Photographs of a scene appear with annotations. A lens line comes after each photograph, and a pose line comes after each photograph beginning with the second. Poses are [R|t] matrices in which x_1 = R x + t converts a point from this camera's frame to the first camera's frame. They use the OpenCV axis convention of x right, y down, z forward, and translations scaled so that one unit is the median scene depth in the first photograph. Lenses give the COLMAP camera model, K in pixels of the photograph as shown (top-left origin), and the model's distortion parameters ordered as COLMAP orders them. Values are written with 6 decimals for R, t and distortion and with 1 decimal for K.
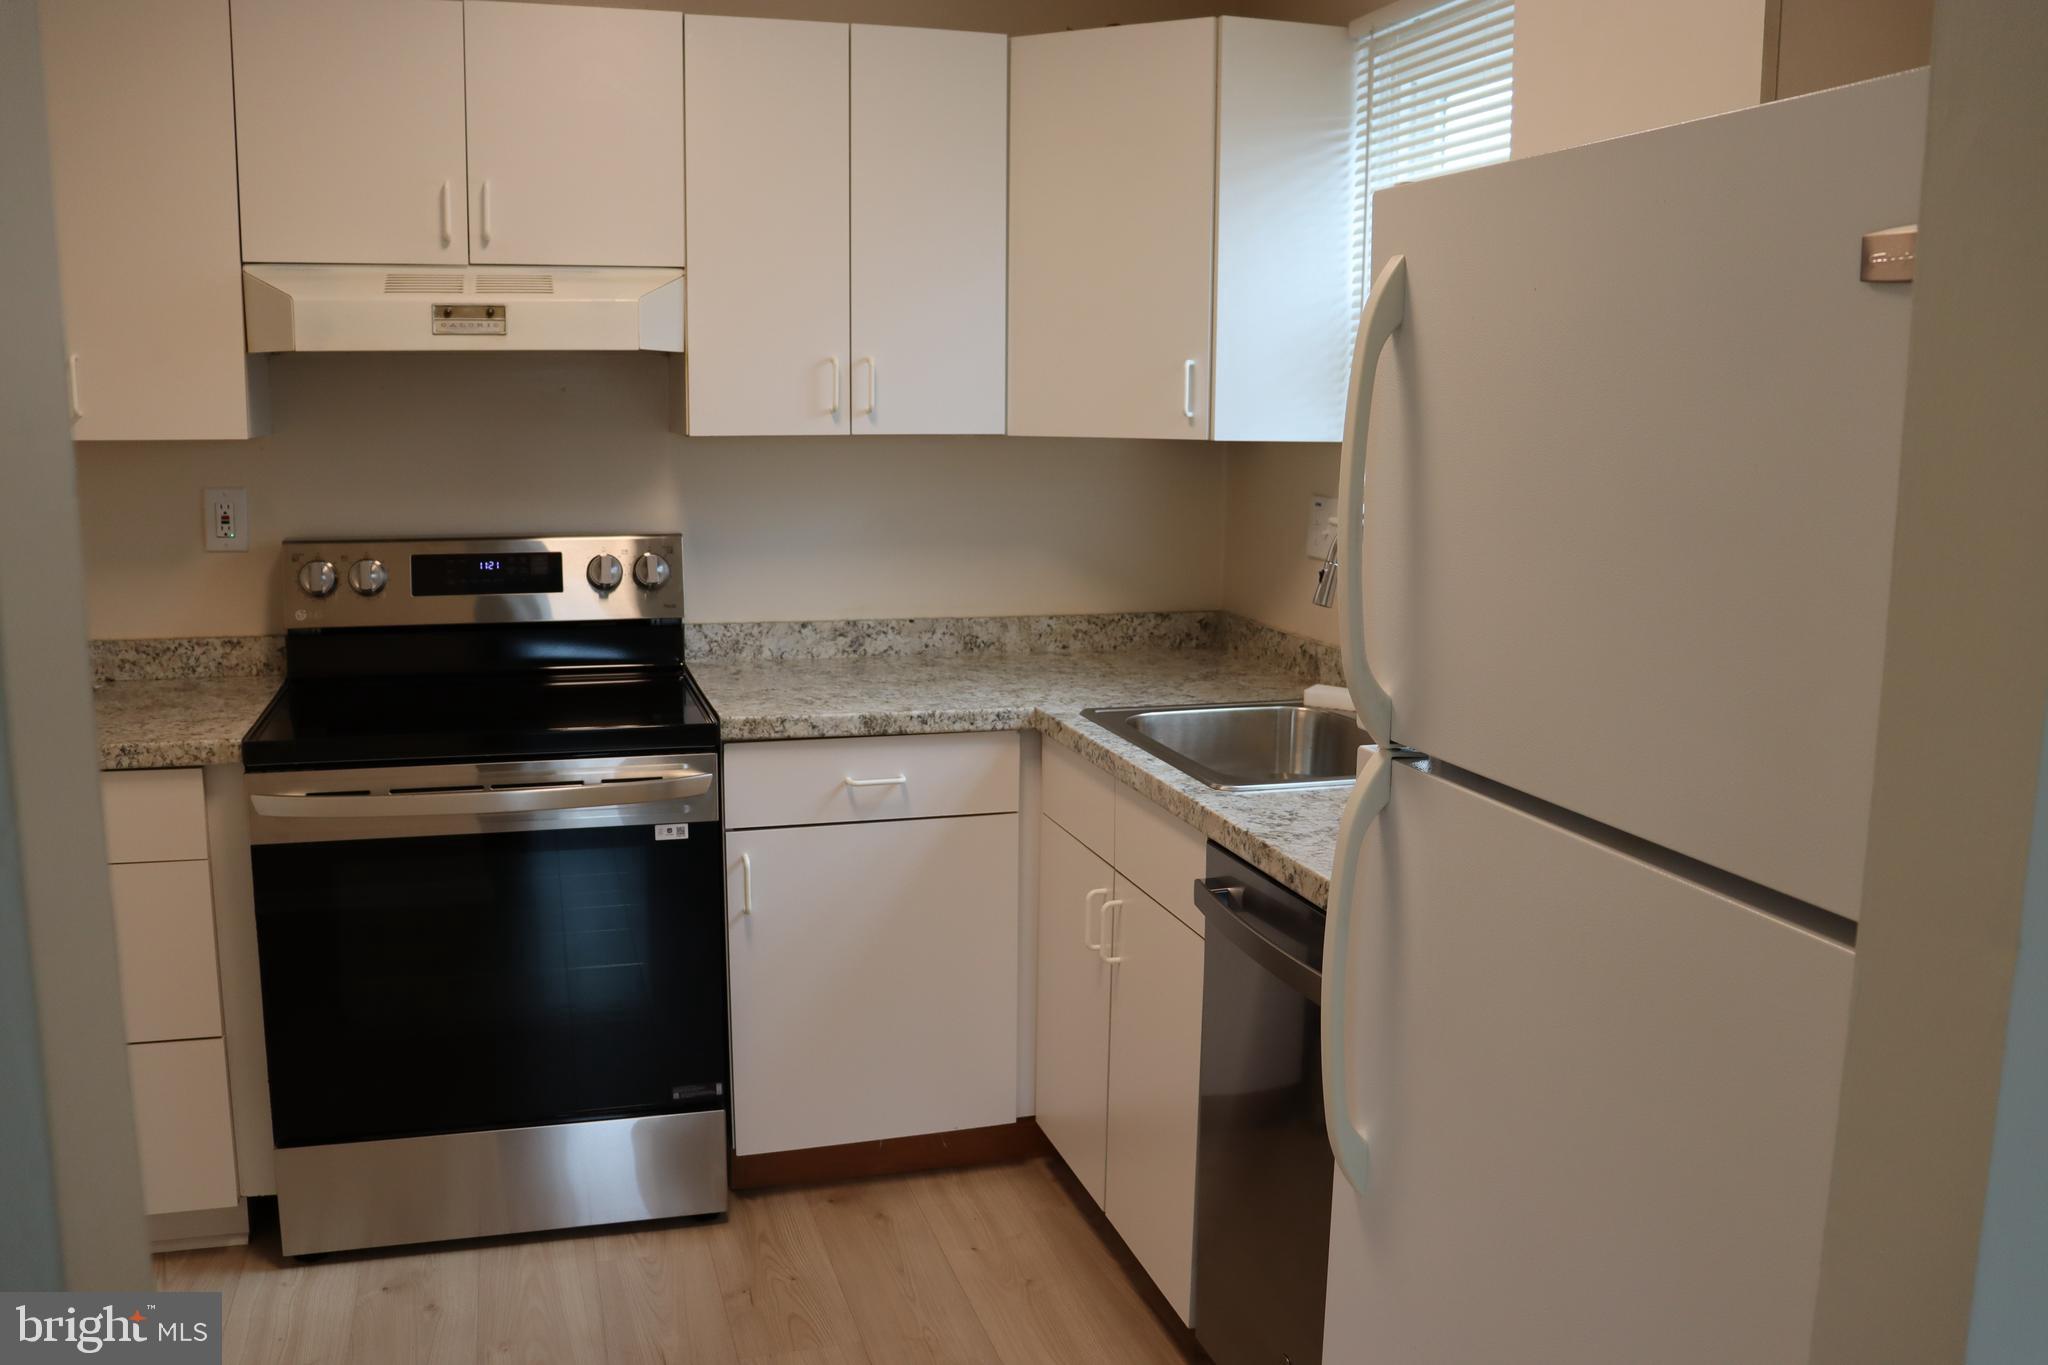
lens RADIAL K [[1684.7, 0, 1034.4], [0, 1684.7, 682.2], [0, 0, 1]] dist [-0.179997, 0.168175]
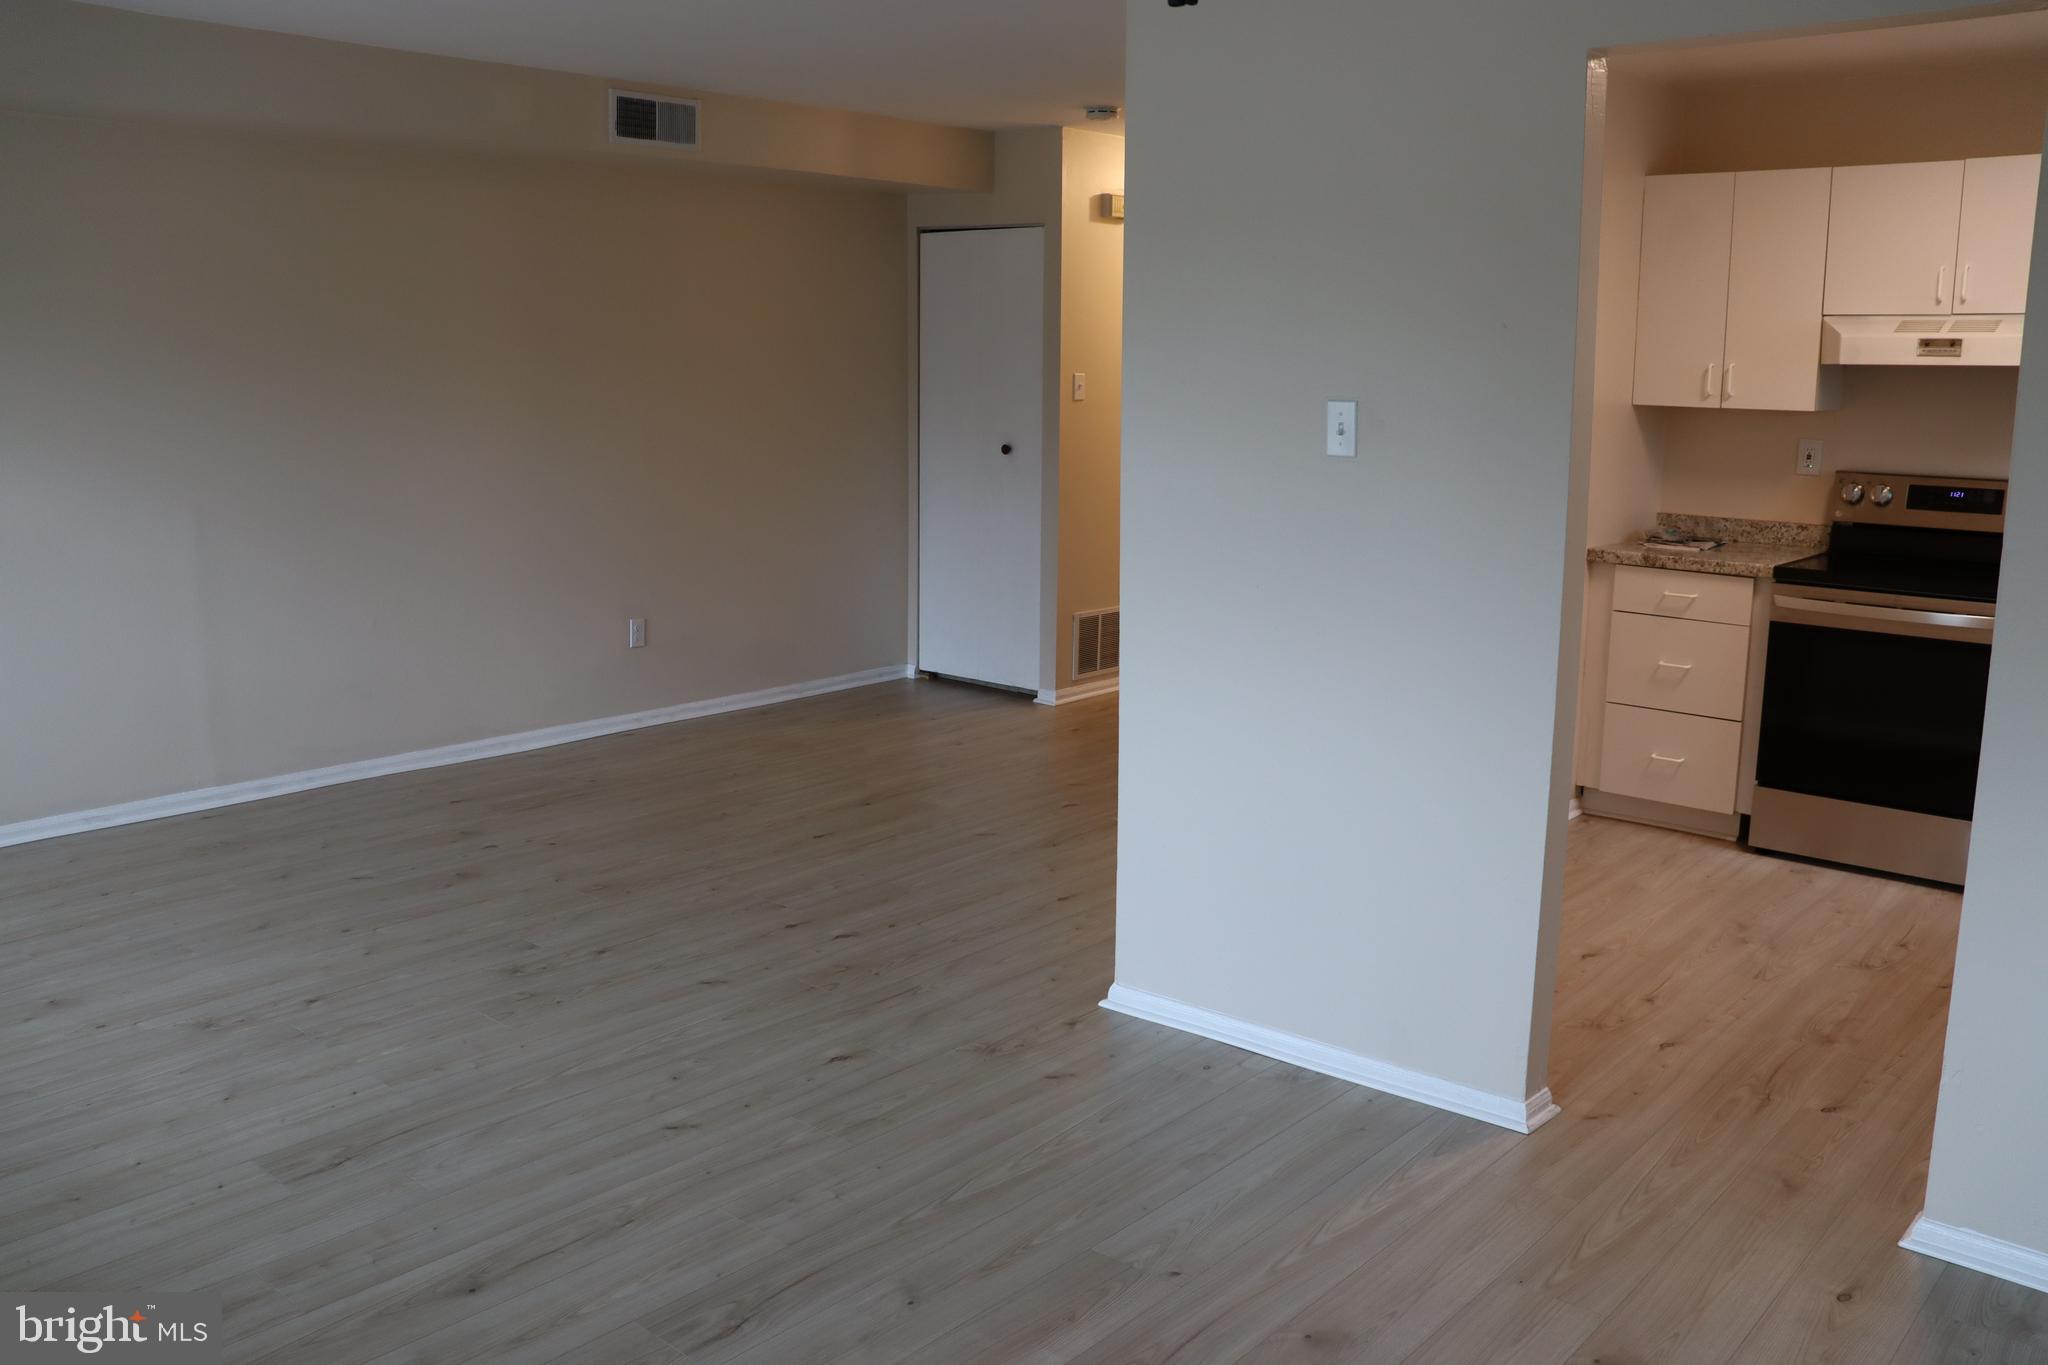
lens RADIAL K [[1684.7, 0, 1034.4], [0, 1684.7, 682.2], [0, 0, 1]] dist [-0.179997, 0.168175]
pose [[0.522426, 0.149977, -0.839391, 0.621780], [-0.140172, 0.986123, 0.088953, 0.108649], [0.841084, 0.071187, 0.536199, -0.679239]]
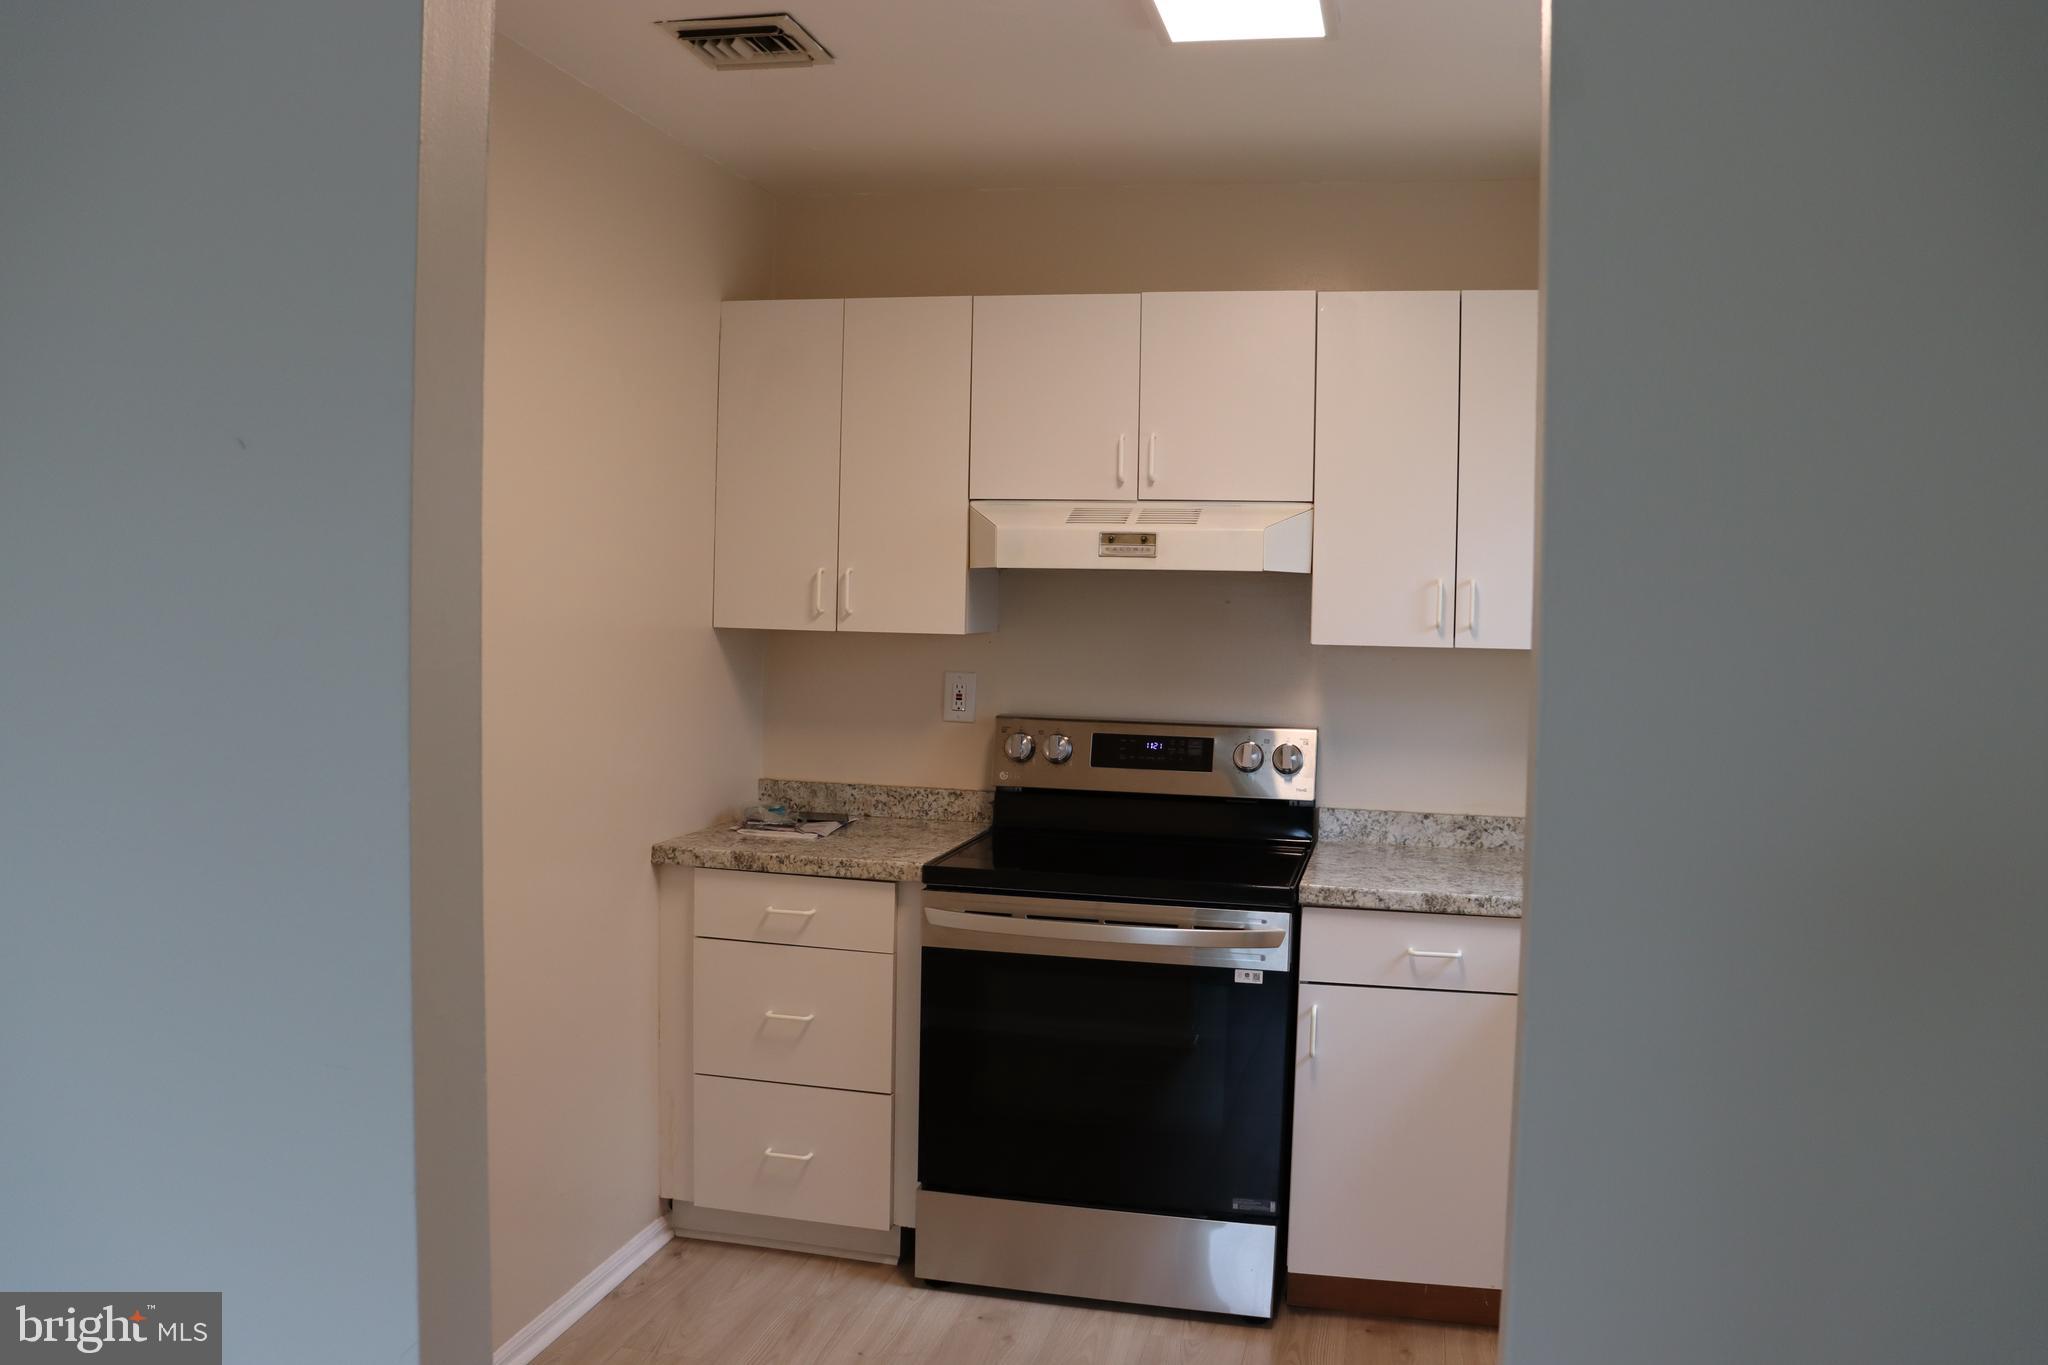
lens RADIAL K [[1684.7, 0, 1034.4], [0, 1684.7, 682.2], [0, 0, 1]] dist [-0.179997, 0.168175]
pose [[0.865922, 0.032689, -0.499110, 0.224000], [-0.094239, 0.990653, -0.098615, 0.013794], [0.491221, 0.132429, 0.860909, -0.112229]]
